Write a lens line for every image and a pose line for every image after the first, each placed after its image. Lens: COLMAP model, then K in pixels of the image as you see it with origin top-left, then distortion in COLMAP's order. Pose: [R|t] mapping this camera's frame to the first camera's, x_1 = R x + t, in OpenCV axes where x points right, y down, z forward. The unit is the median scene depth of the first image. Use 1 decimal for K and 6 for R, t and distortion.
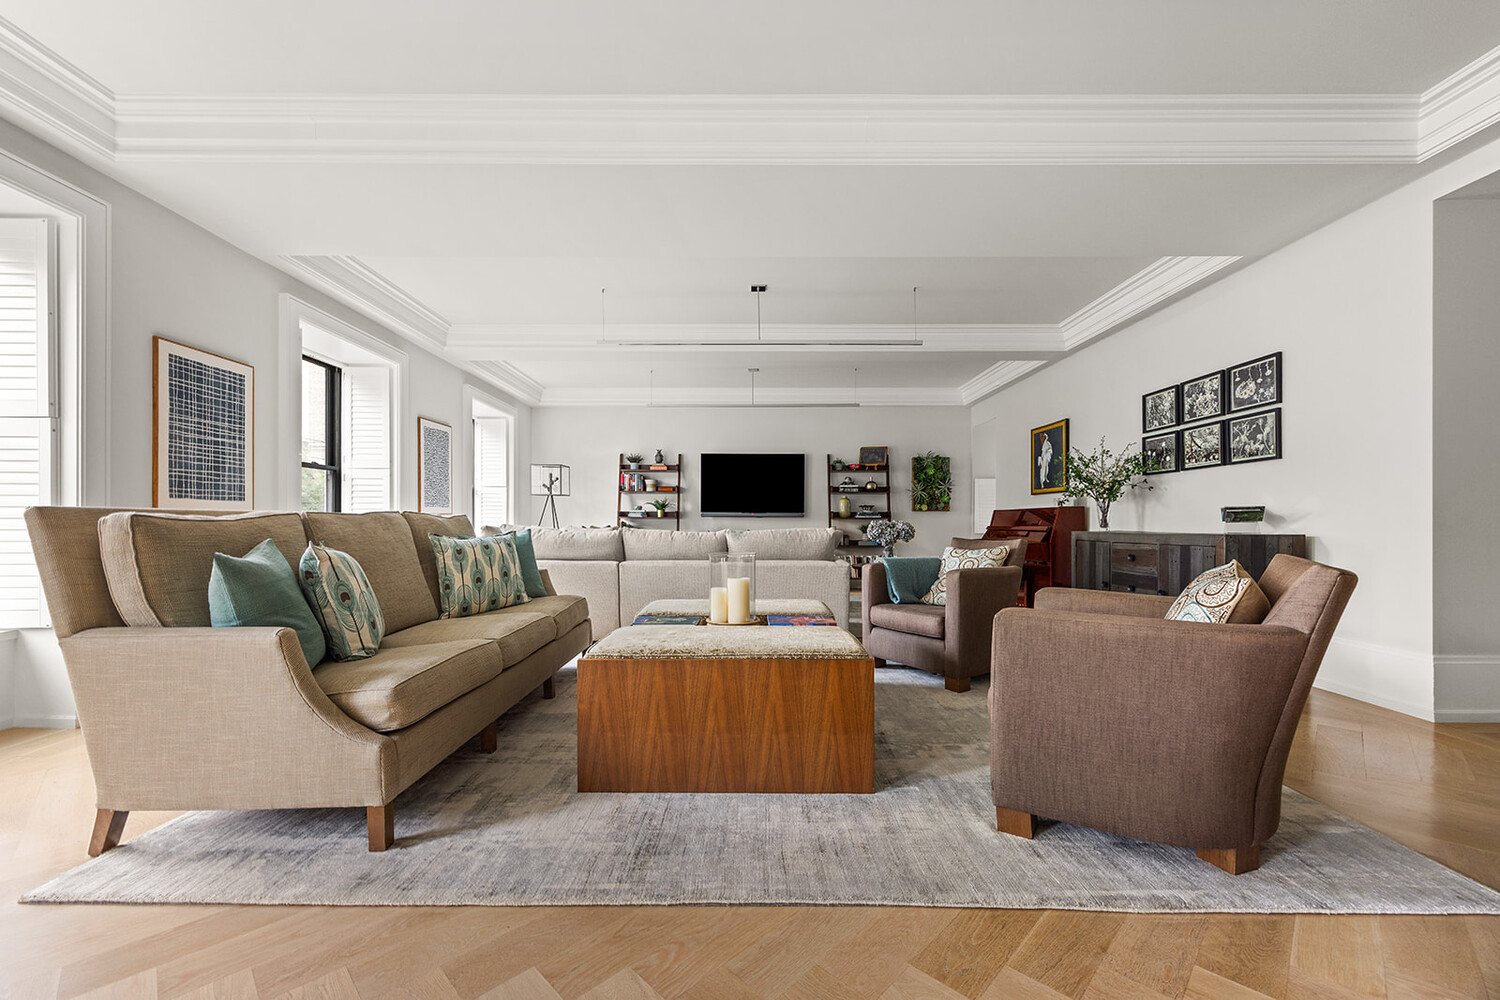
lens RADIAL K [[601.4, 0, 742.5], [0, 601.4, 525.7], [0, 0, 1]] dist [-0.001079, -0.000149]
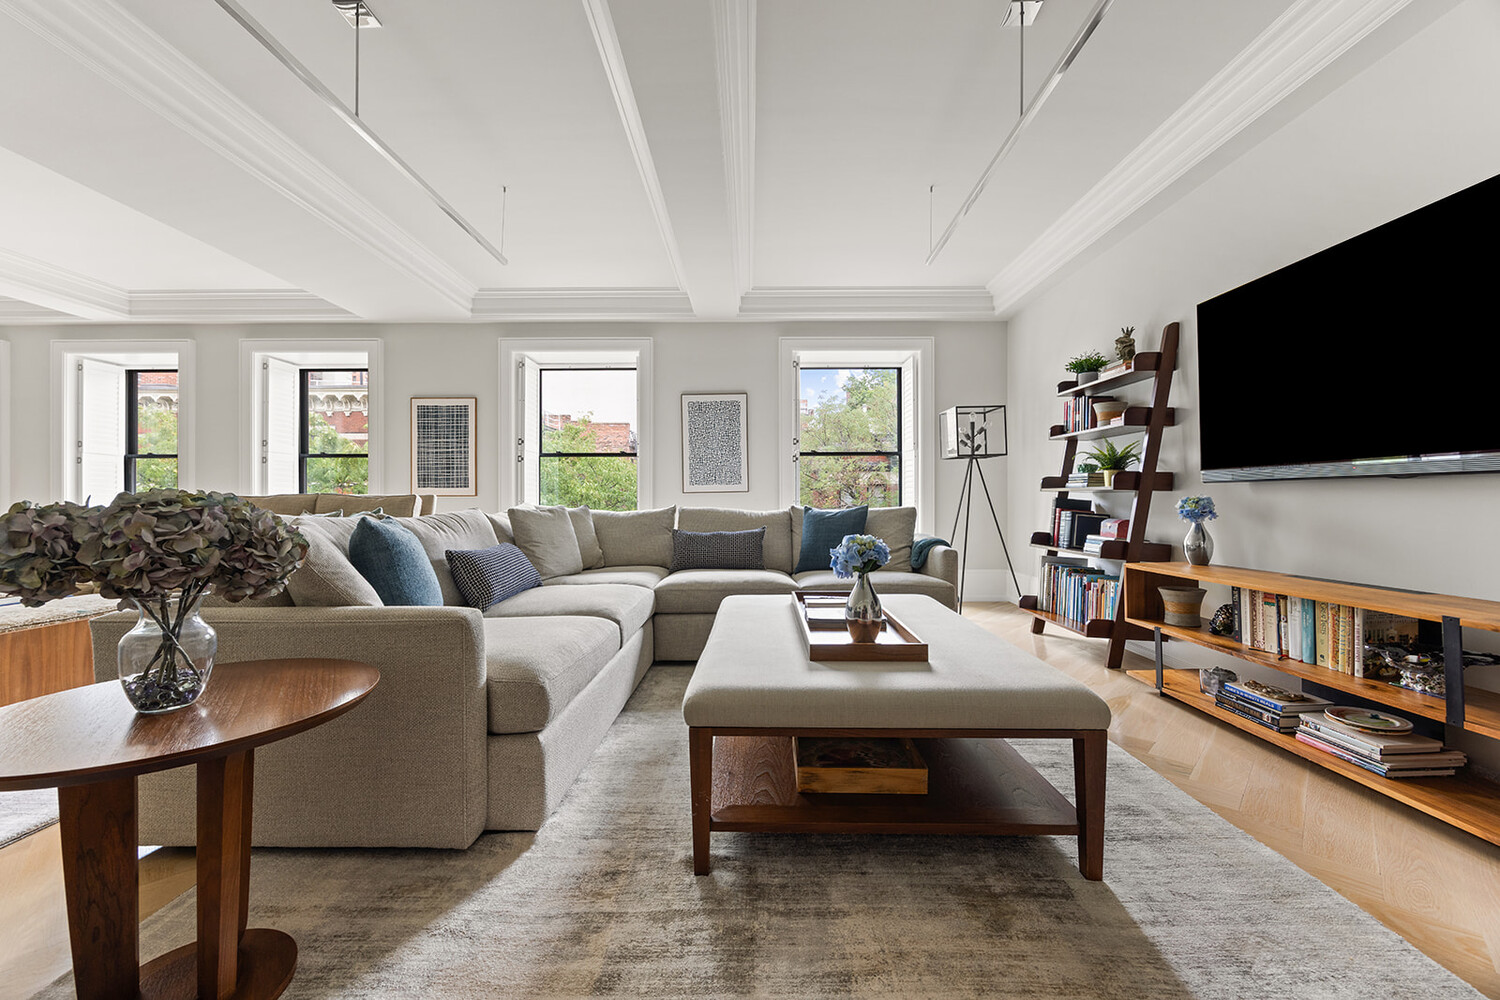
lens RADIAL K [[618.4, 0, 750.0], [0, 618.4, 500.0], [0, 0, 1]] dist [-0.000490, -0.000155]
pose [[-0.006272, -0.001628, -0.999979, 0.314483], [-0.001524, 0.999998, -0.001619, -0.003647], [0.999979, 0.001514, -0.006275, 0.740267]]
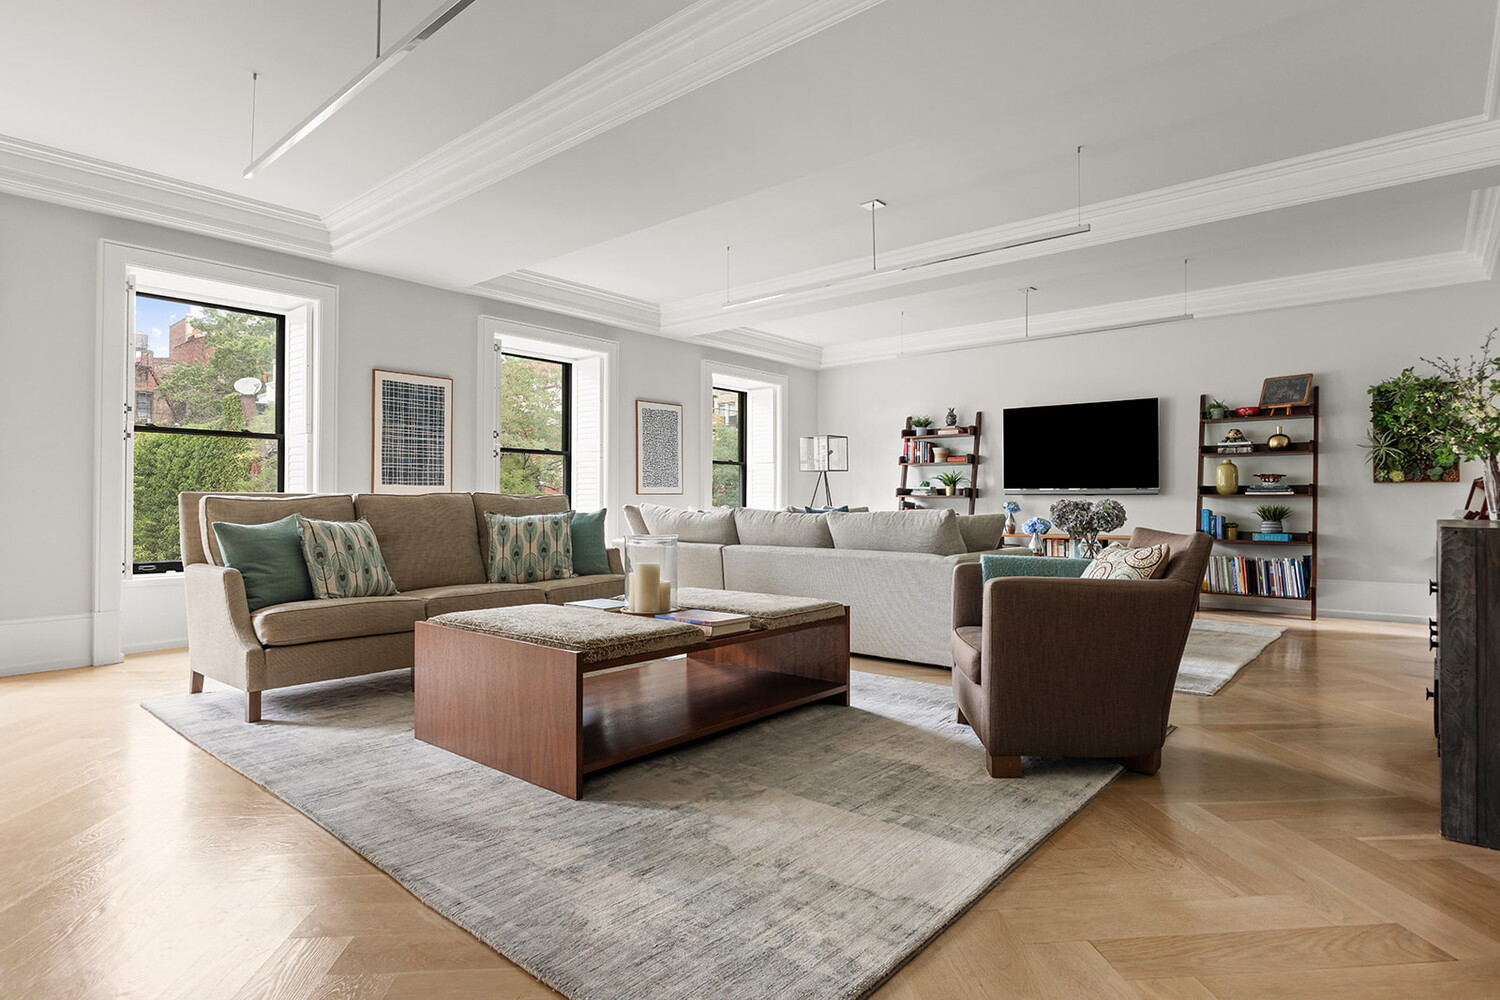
lens RADIAL K [[788.5, 0, 750.0], [0, 788.5, 500.0], [0, 0, 1]] dist [-0.006569, -0.000268]
pose [[0.763572, -0.001625, -0.645720, 0.320661], [-0.003887, 0.999967, -0.007113, -0.000319], [0.645711, 0.007941, 0.763541, 0.061778]]
